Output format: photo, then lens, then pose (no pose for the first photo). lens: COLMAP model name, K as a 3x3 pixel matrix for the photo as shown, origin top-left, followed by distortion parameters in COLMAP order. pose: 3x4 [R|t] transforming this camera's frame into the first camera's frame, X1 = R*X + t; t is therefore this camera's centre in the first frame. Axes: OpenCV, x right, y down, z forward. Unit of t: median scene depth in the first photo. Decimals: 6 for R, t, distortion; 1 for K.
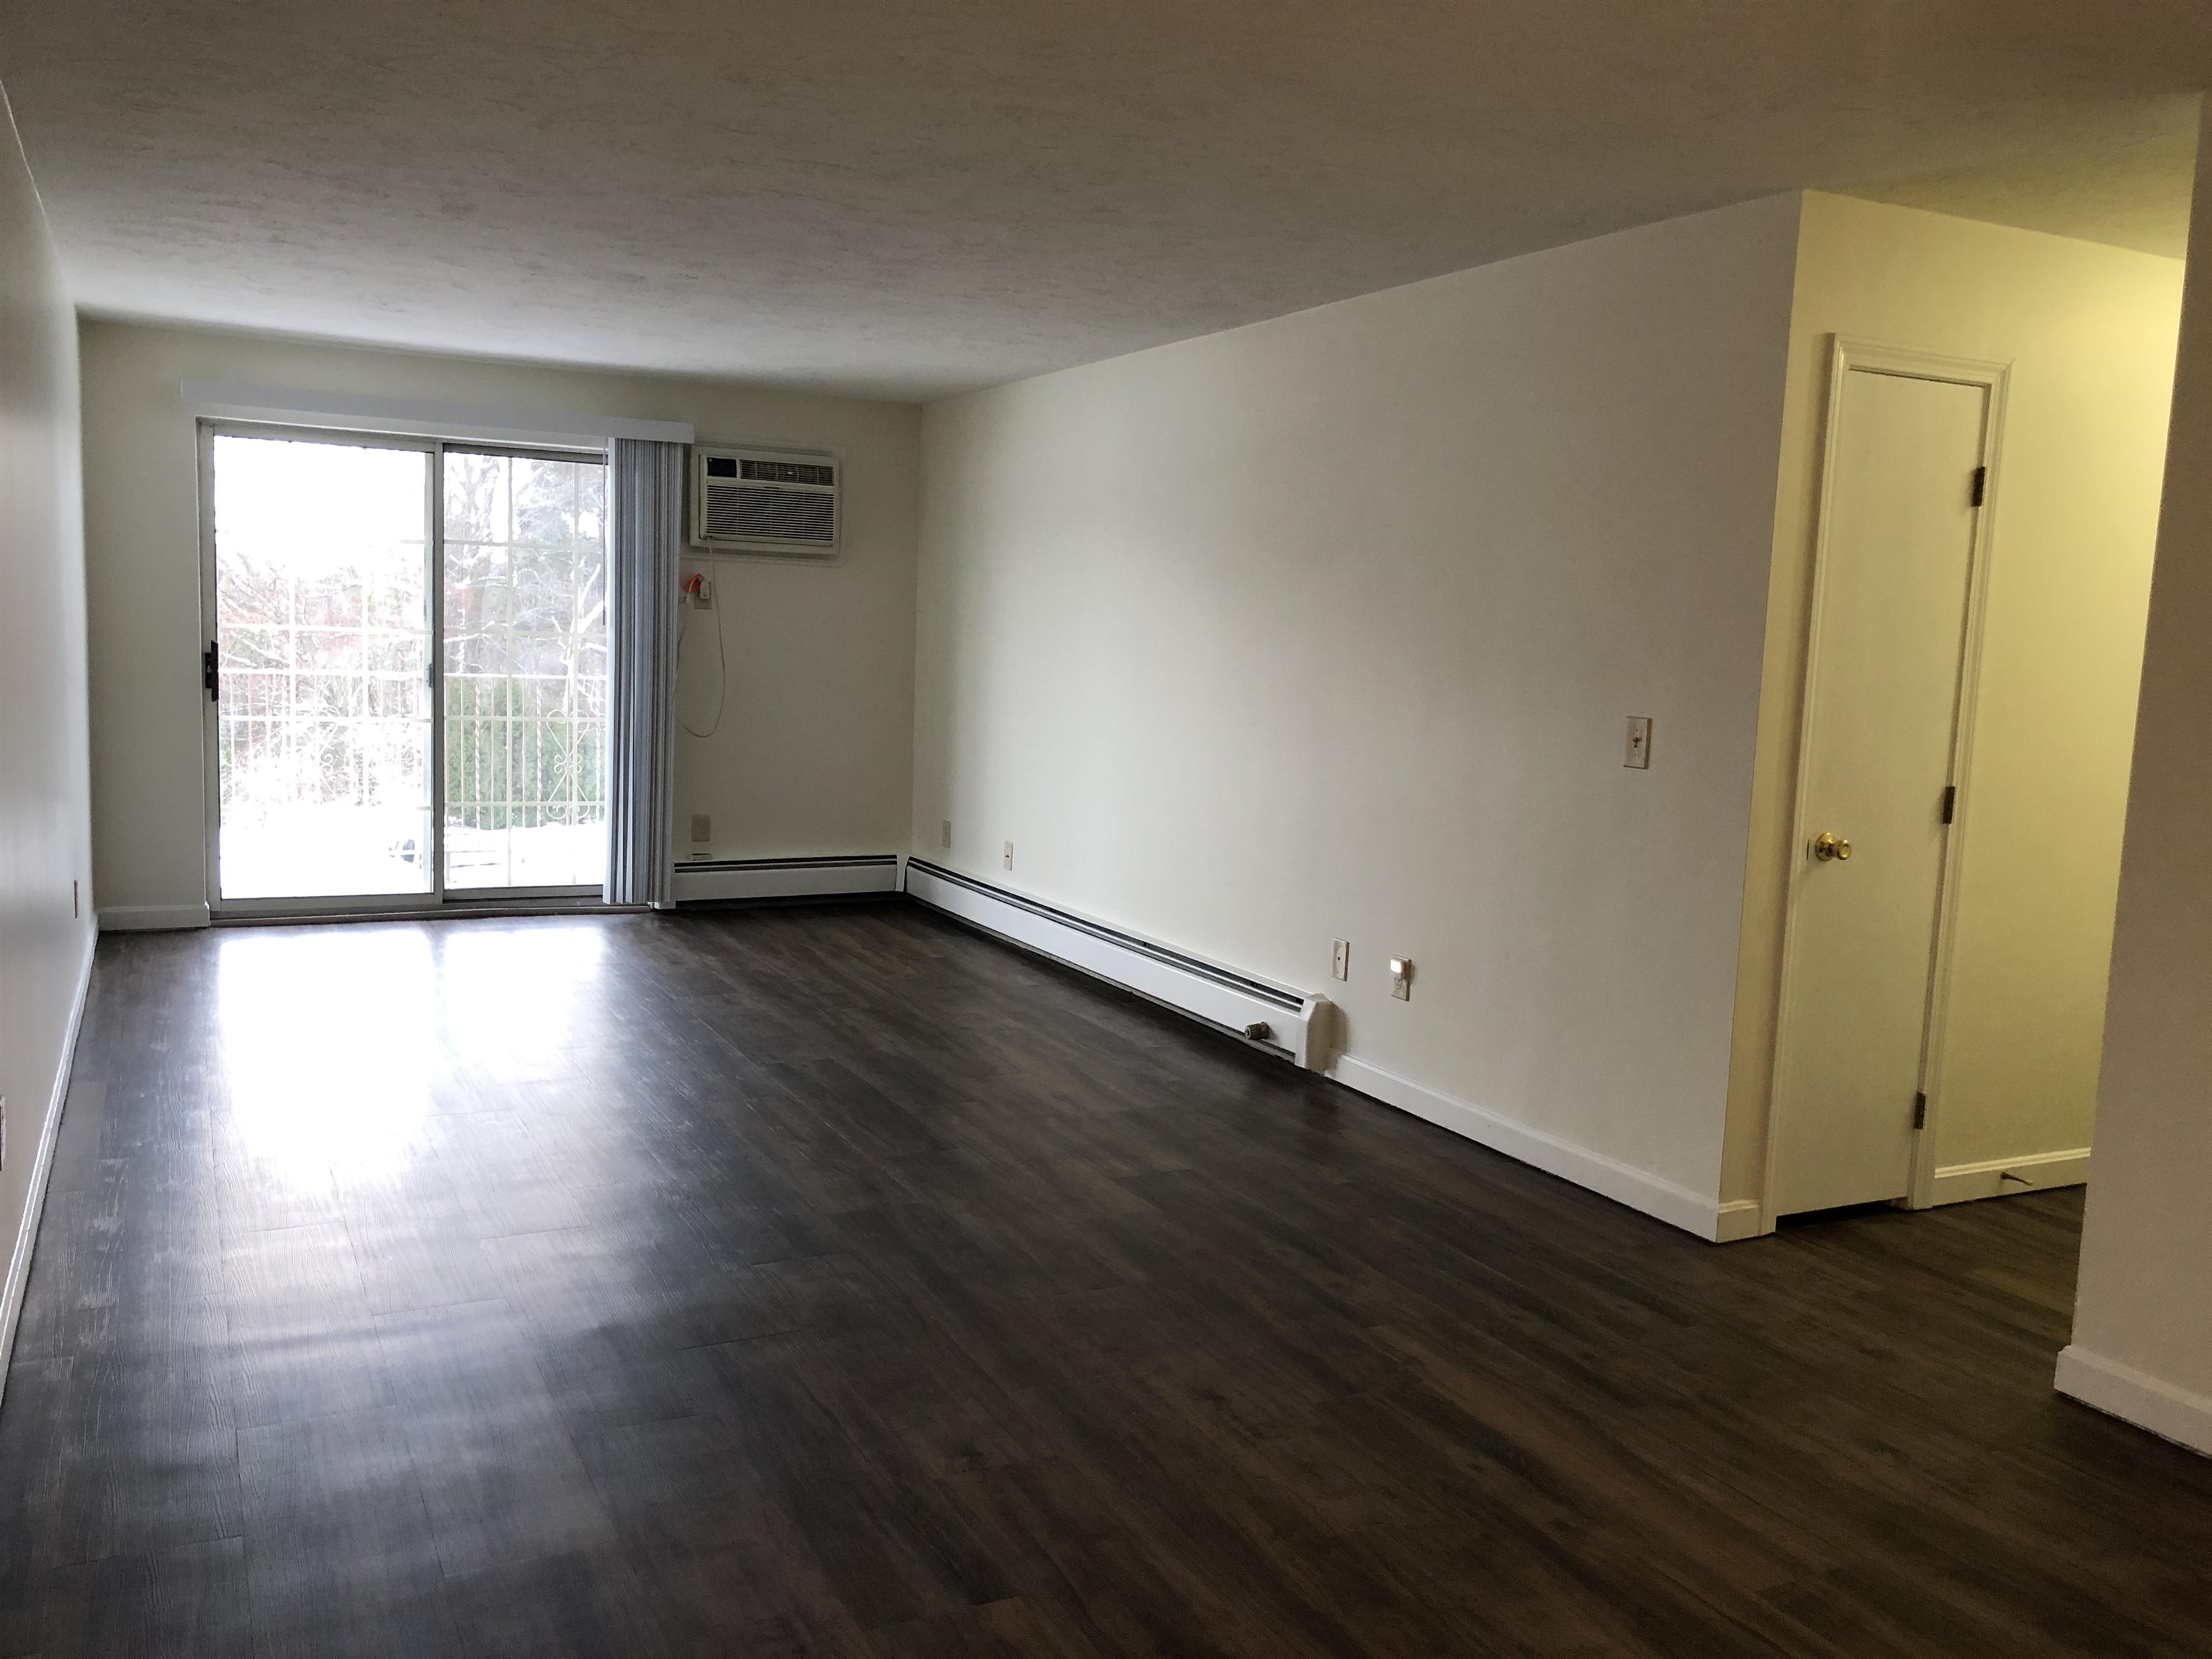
lens RADIAL K [[1812.2, 0, 1115.7], [0, 1812.2, 829.7], [0, 0, 1]] dist [0.066979, -0.076250]
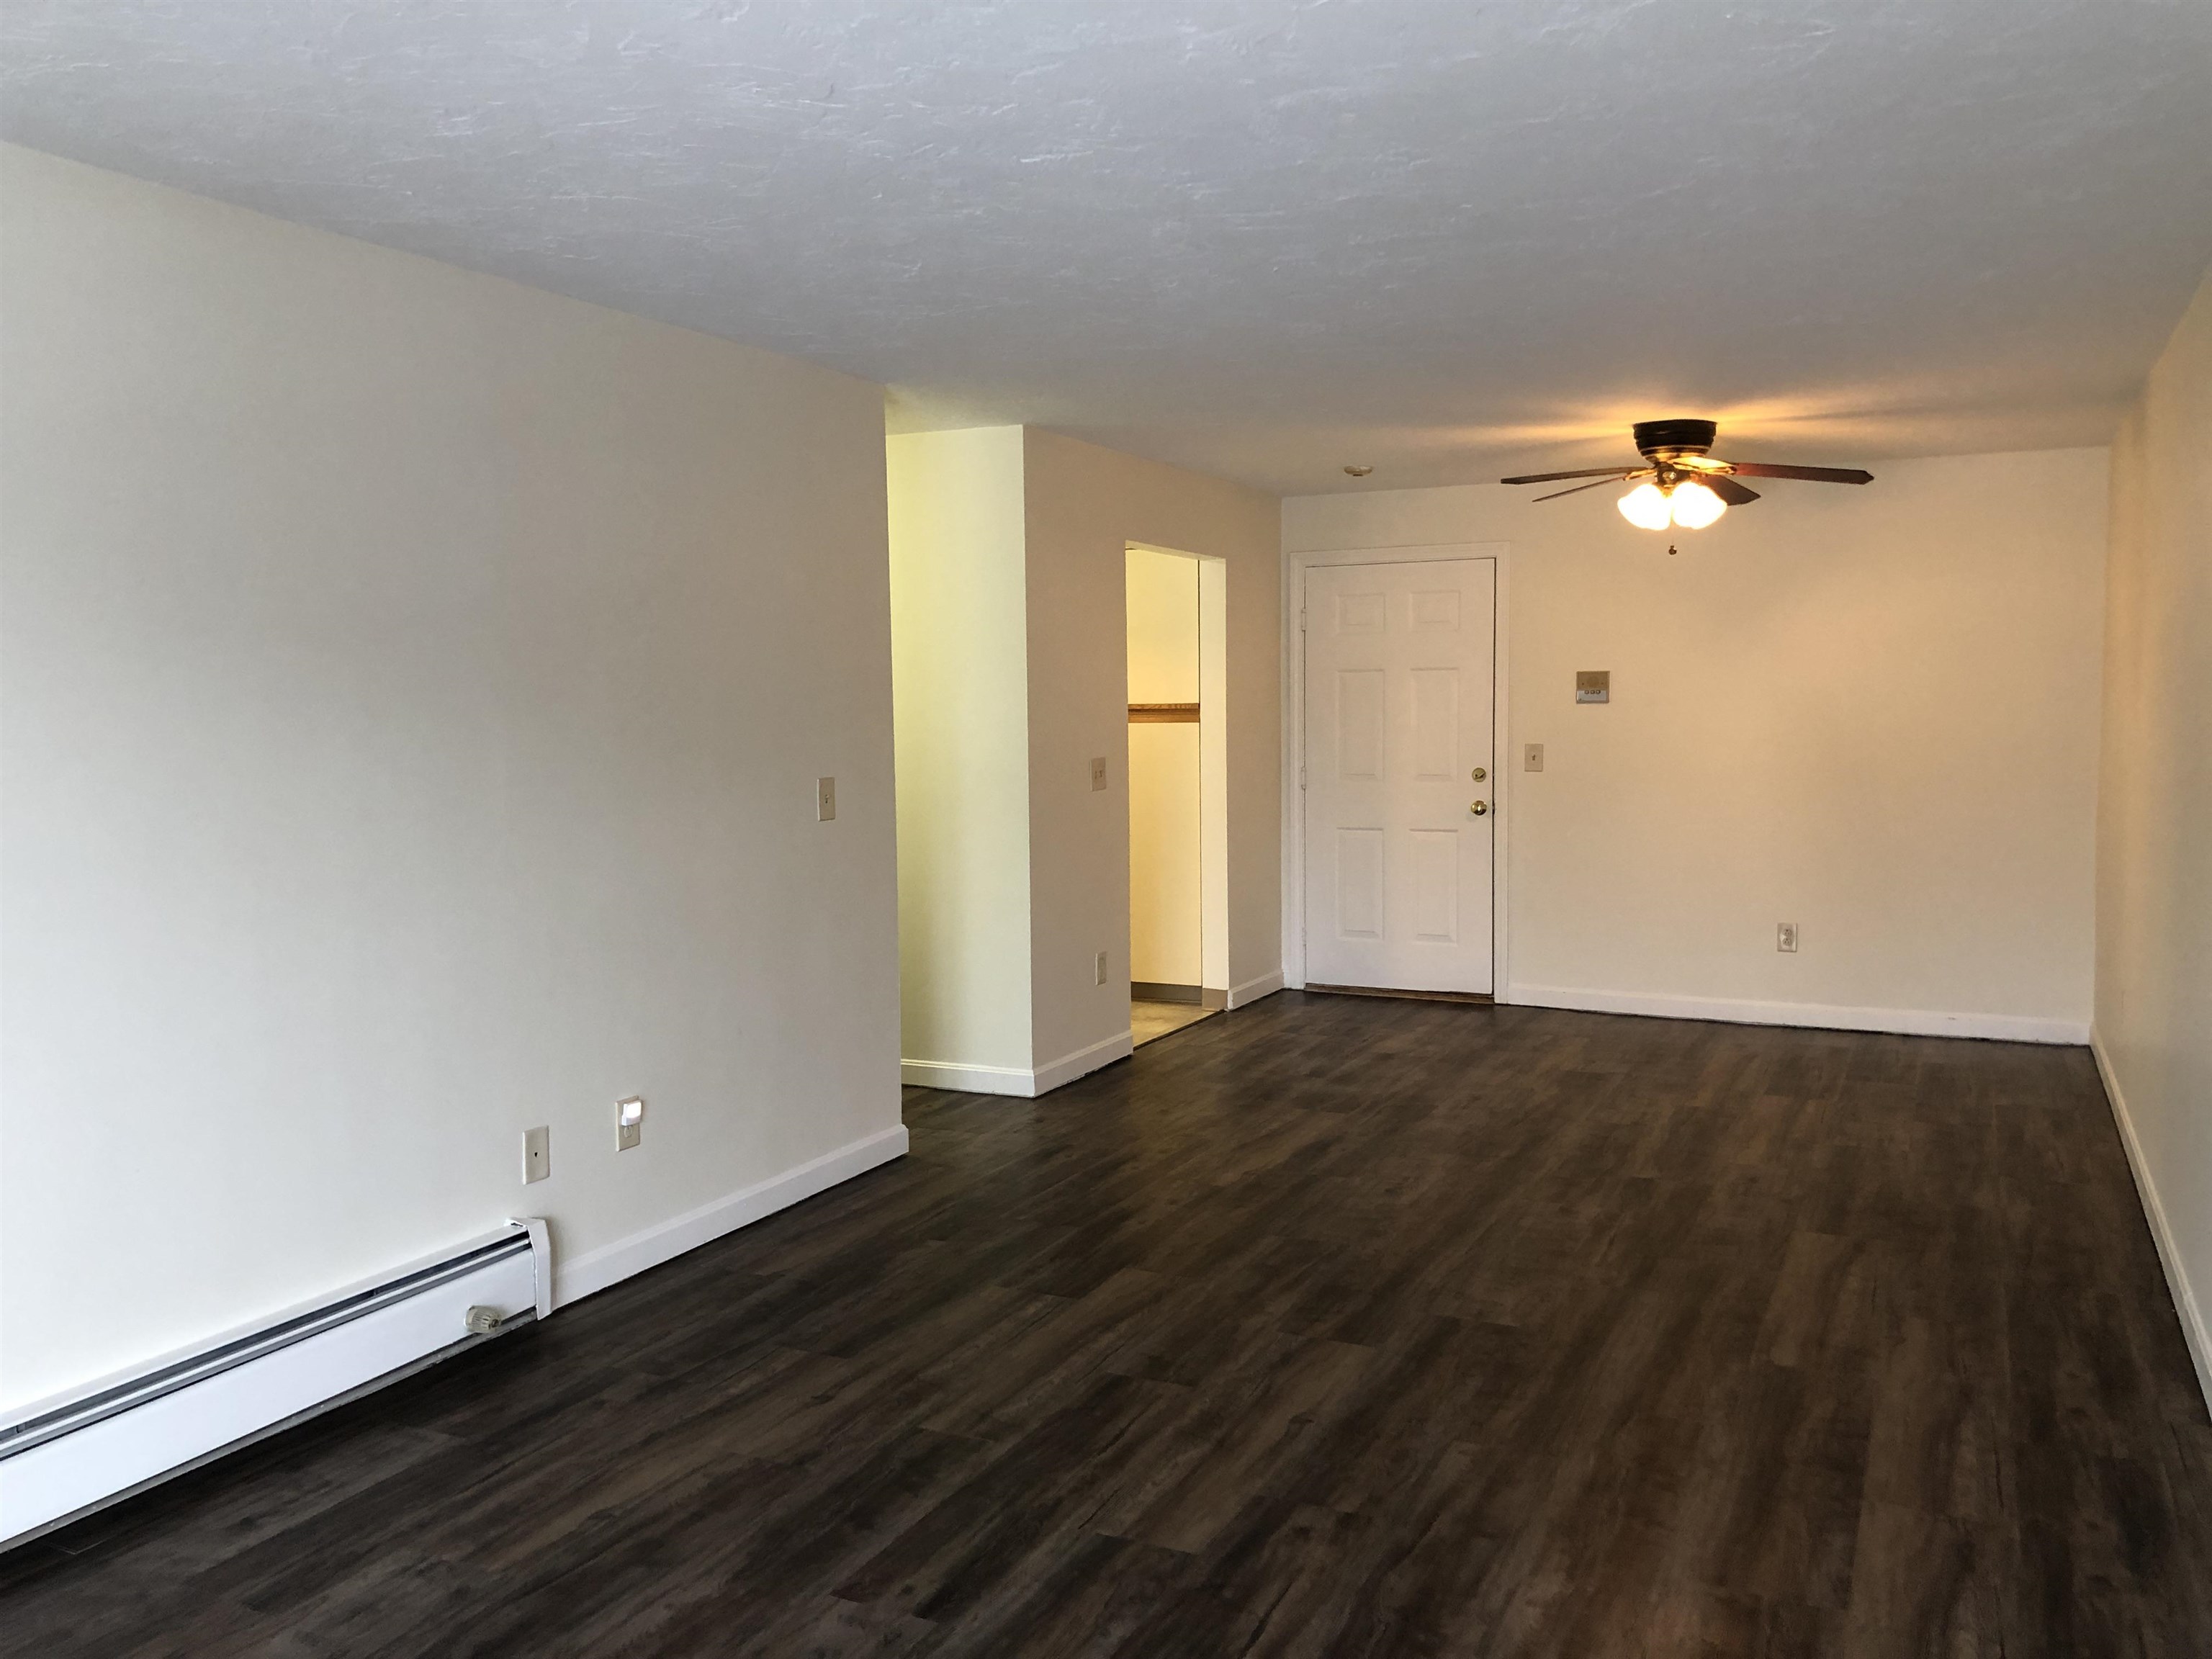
lens RADIAL K [[1812.2, 0, 1108.3], [0, 1812.2, 819.9], [0, 0, 1]] dist [0.066979, -0.076250]
pose [[-0.608920, -0.085998, 0.788556, -0.419235], [0.078169, 0.982762, 0.167539, -0.120116], [-0.789370, 0.163658, -0.591701, 0.855739]]
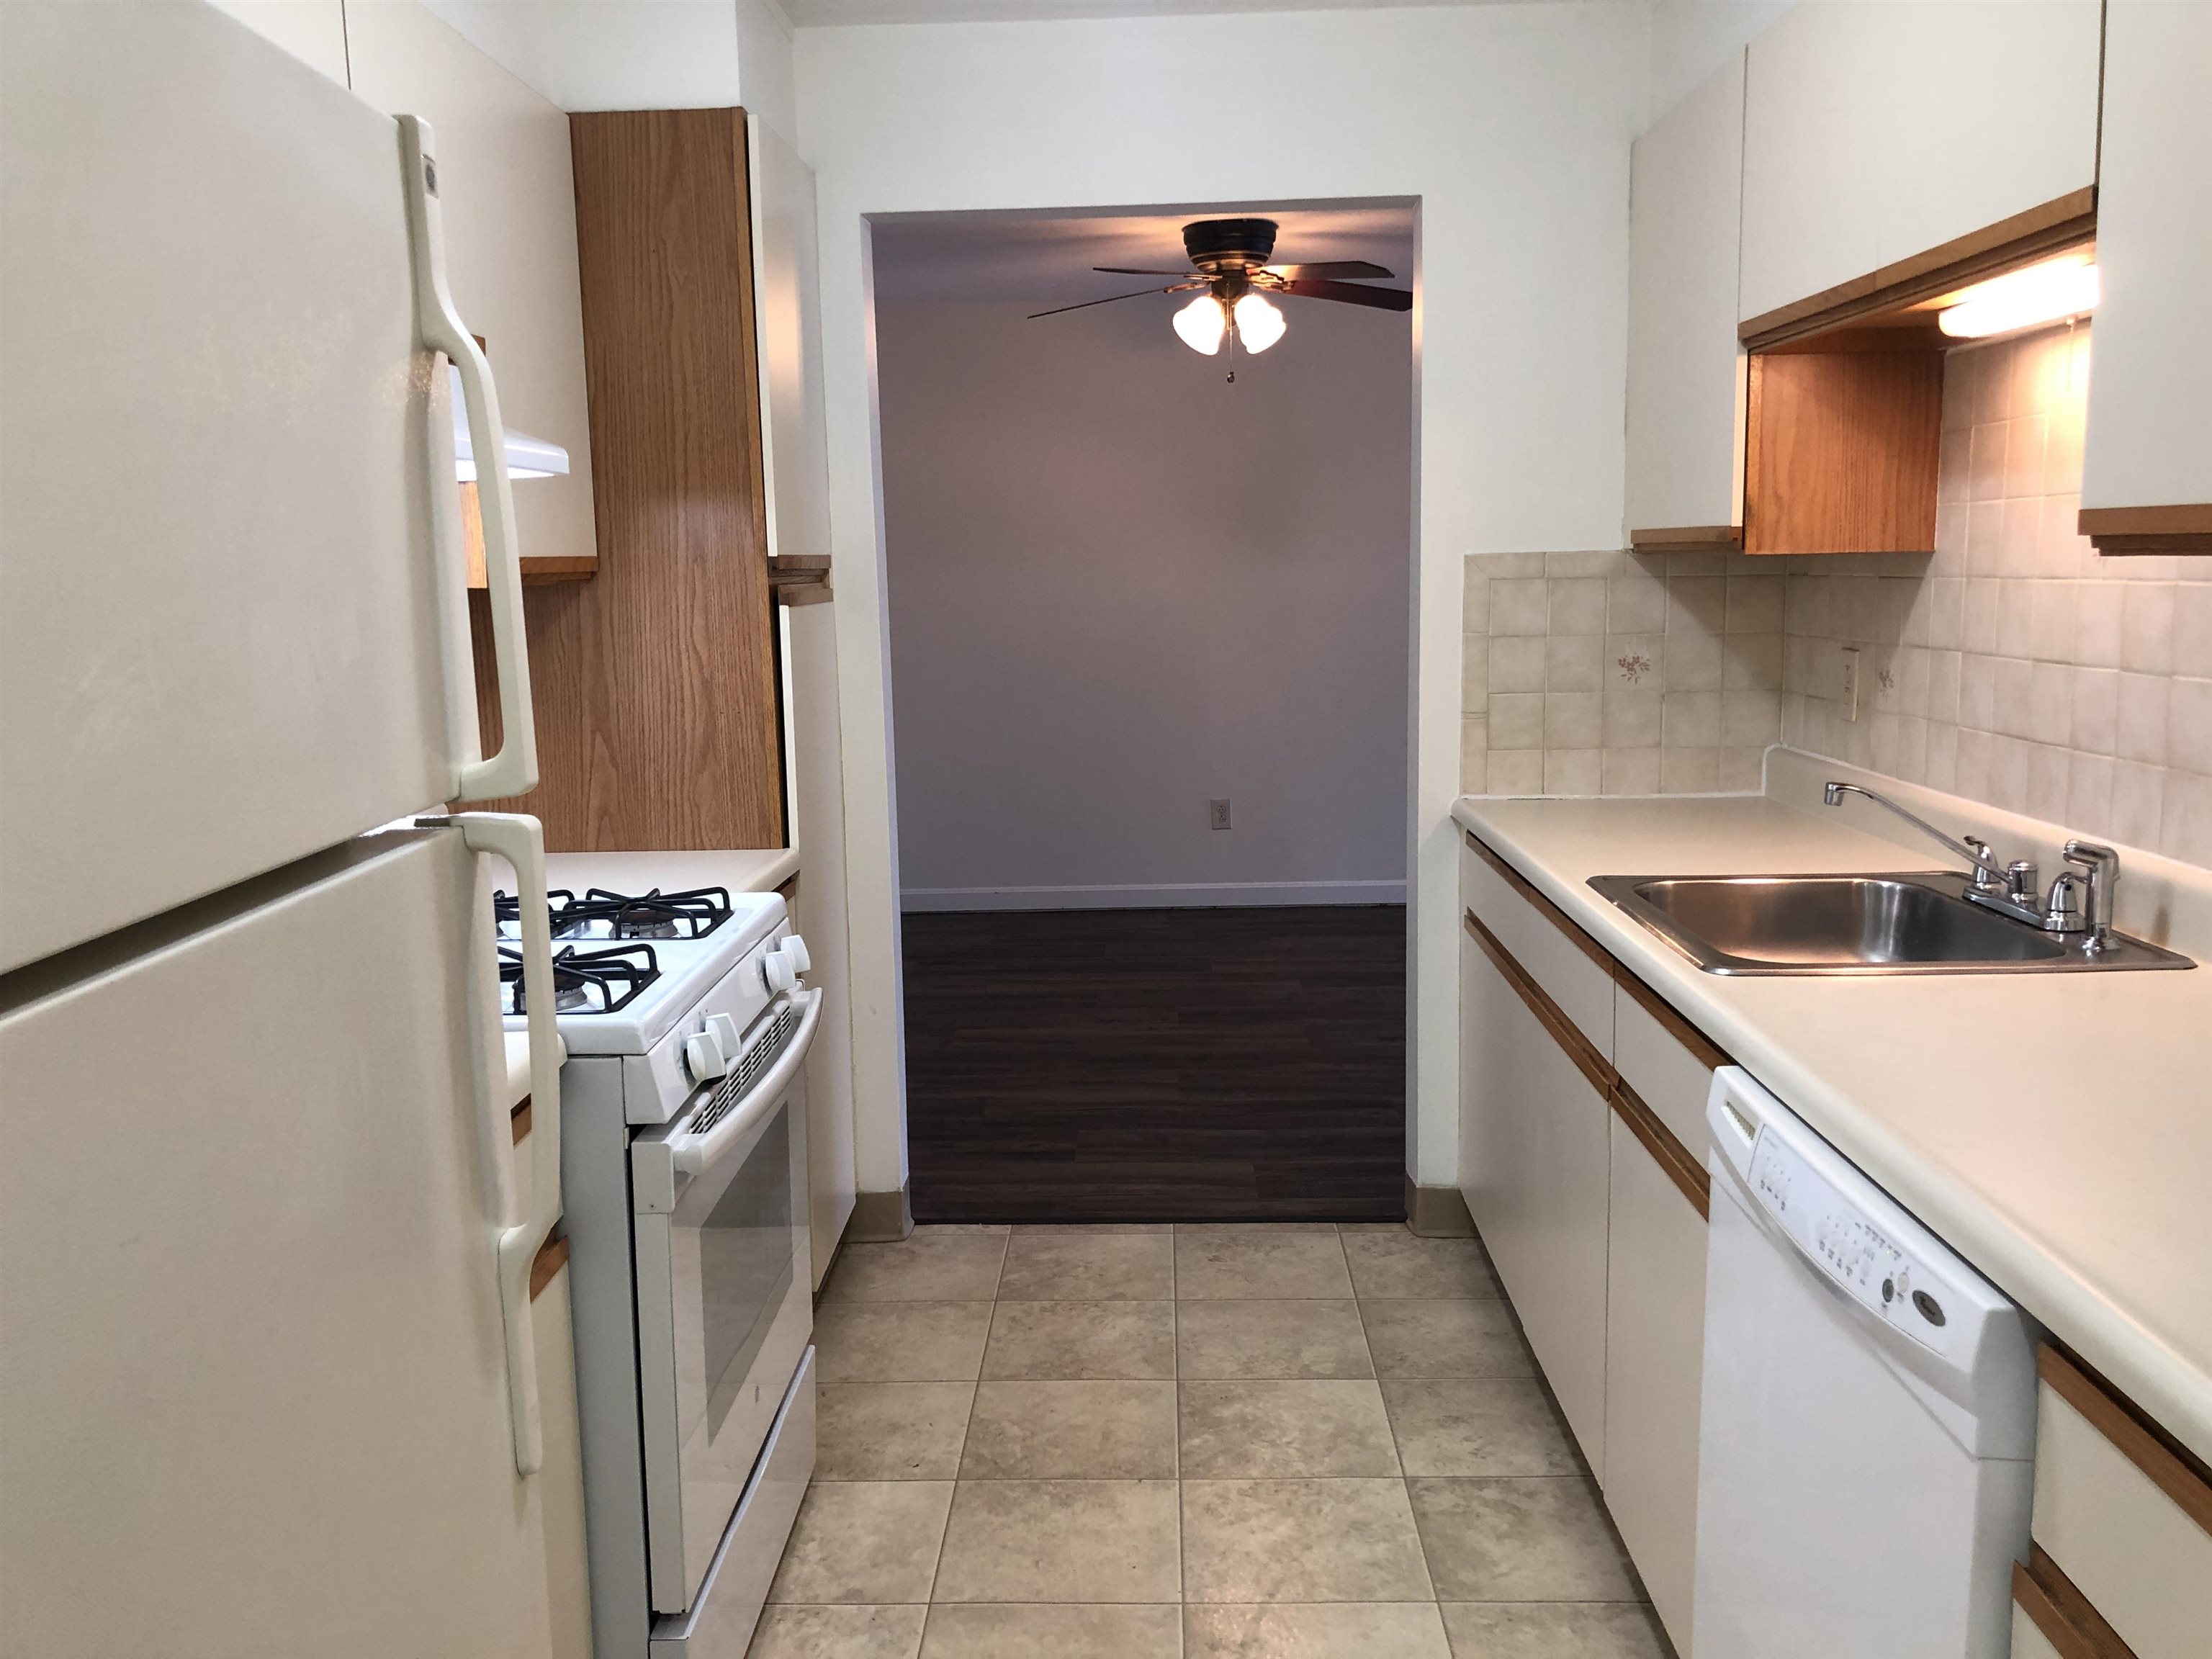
lens RADIAL K [[1812.2, 0, 1100.1], [0, 1812.2, 833.1], [0, 0, 1]] dist [0.066979, -0.076250]
pose [[-0.473994, 0.103779, -0.874391, 0.713924], [-0.096527, 0.980921, 0.168749, -0.024150], [0.875221, 0.164388, -0.454933, 0.464825]]
